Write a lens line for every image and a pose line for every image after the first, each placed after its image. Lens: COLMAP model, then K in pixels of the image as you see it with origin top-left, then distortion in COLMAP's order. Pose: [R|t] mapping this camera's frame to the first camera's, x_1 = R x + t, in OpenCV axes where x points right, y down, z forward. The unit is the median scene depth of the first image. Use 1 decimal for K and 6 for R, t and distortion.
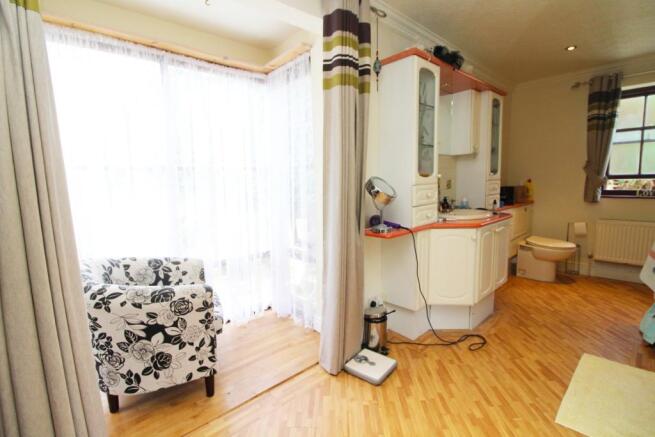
lens RADIAL K [[306.9, 0, 329.4], [0, 306.9, 215.9], [0, 0, 1]] dist [0.000641, -0.000485]
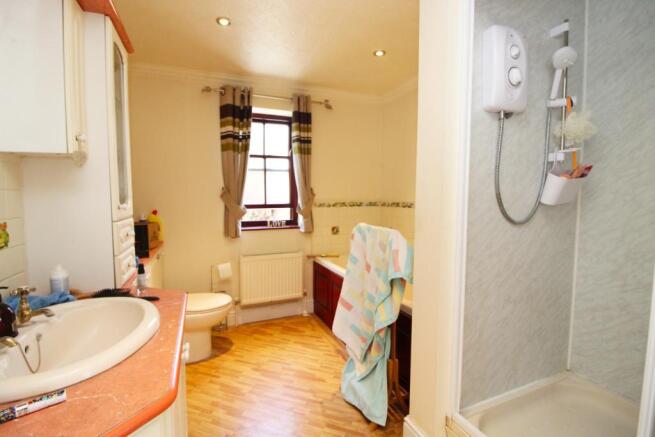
lens RADIAL K [[306.9, 0, 332.1], [0, 306.9, 215.8], [0, 0, 1]] dist [0.000641, -0.000485]
pose [[0.341131, -0.036998, 0.939287, 0.177737], [0.104762, 0.994497, 0.001125, -0.078473], [-0.934160, 0.098018, 0.343130, 0.482160]]
